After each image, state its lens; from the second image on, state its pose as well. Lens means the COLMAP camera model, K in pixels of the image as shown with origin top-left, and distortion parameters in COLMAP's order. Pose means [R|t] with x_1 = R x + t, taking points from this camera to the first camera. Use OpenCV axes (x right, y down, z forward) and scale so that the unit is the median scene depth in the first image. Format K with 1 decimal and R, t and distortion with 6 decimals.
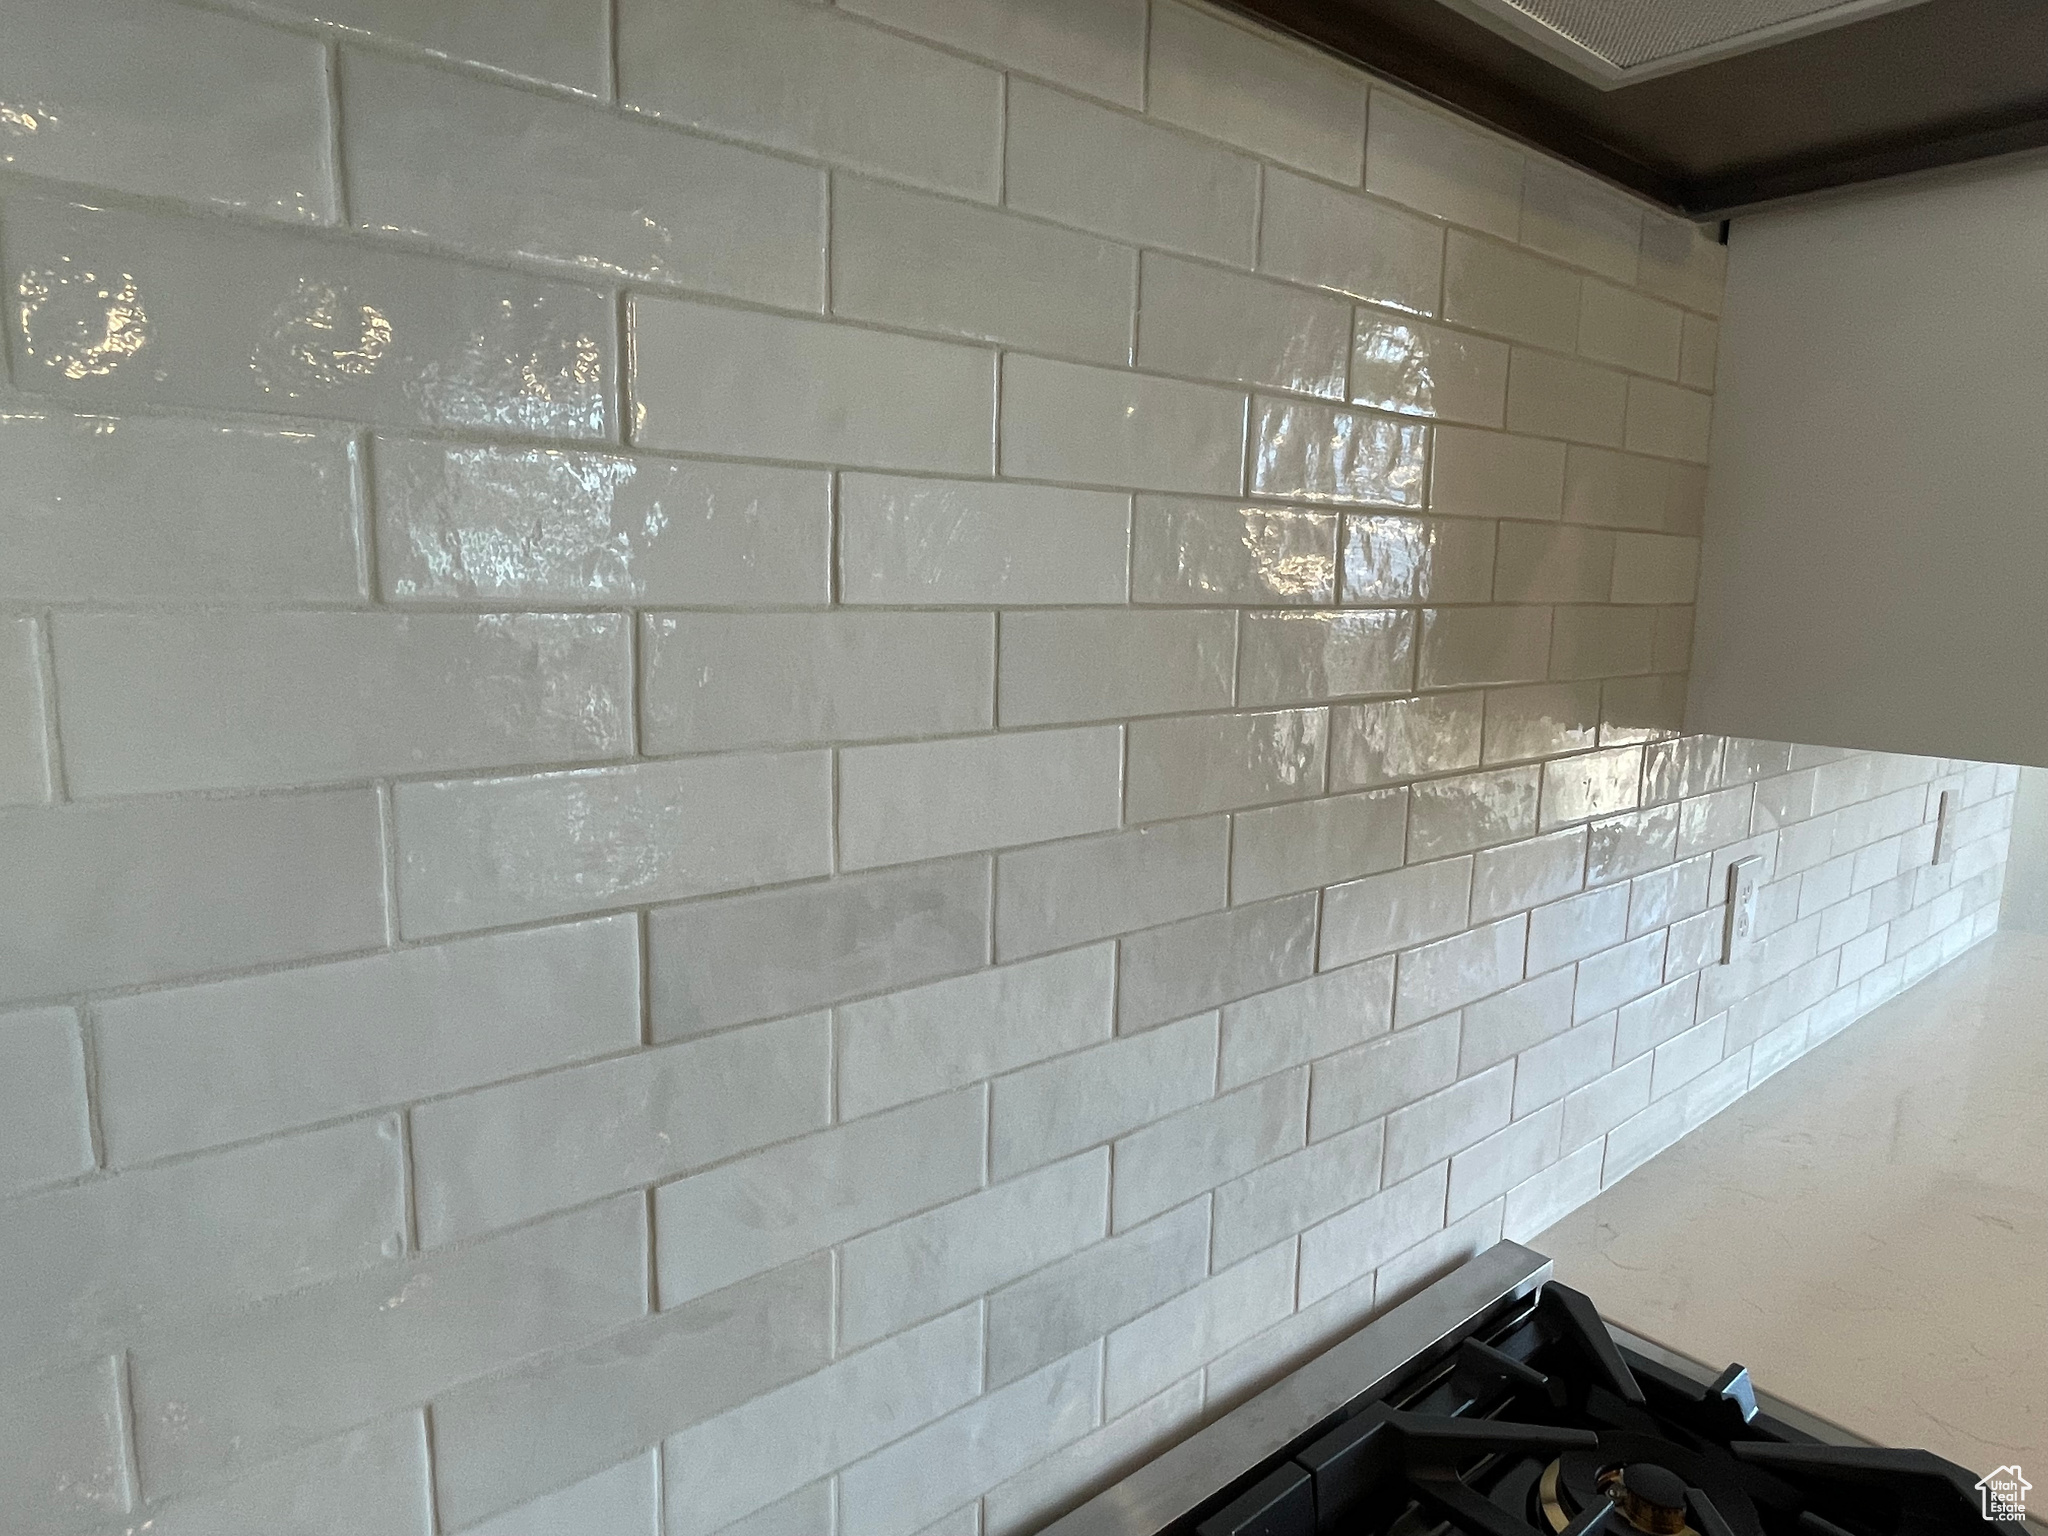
lens RADIAL K [[1250.4, 0, 1024.0], [0, 1250.4, 768.0], [0, 0, 1]] dist [0.000574, 0.000332]
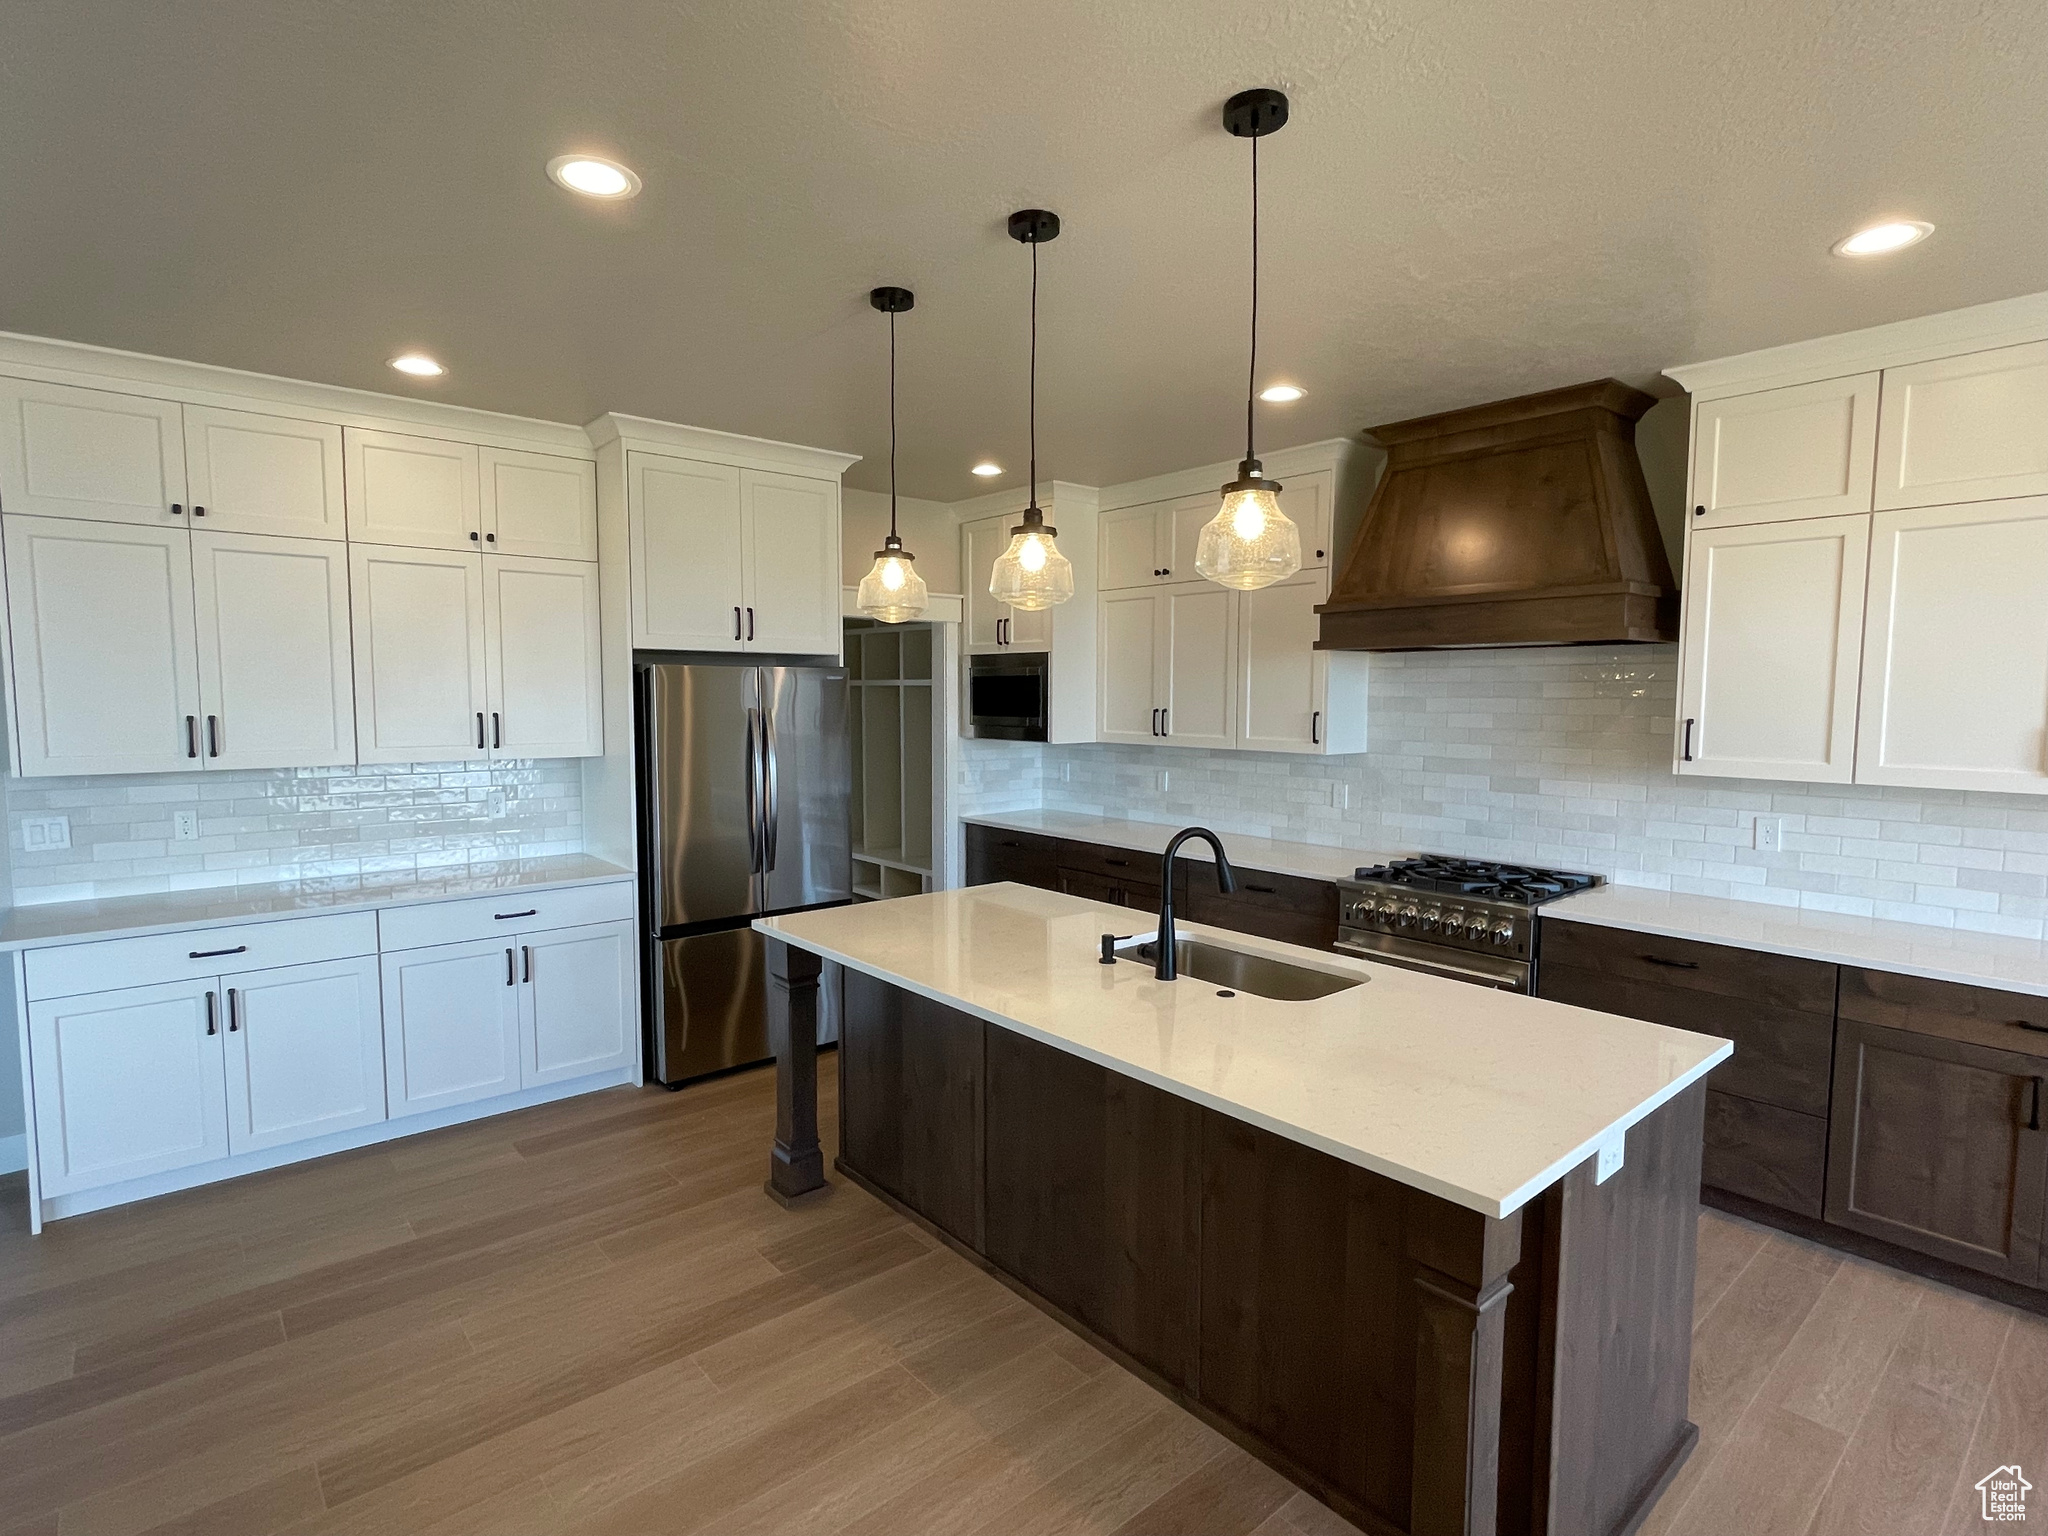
lens RADIAL K [[1016.7, 0, 1024.0], [0, 1016.7, 768.0], [0, 0, 1]] dist [0.000041, 0.000040]
pose [[0.008899, 0.053385, -0.998534, 6.525033], [-0.153780, 0.986768, 0.051386, 0.229221], [0.988065, 0.153097, 0.016990, -1.917153]]
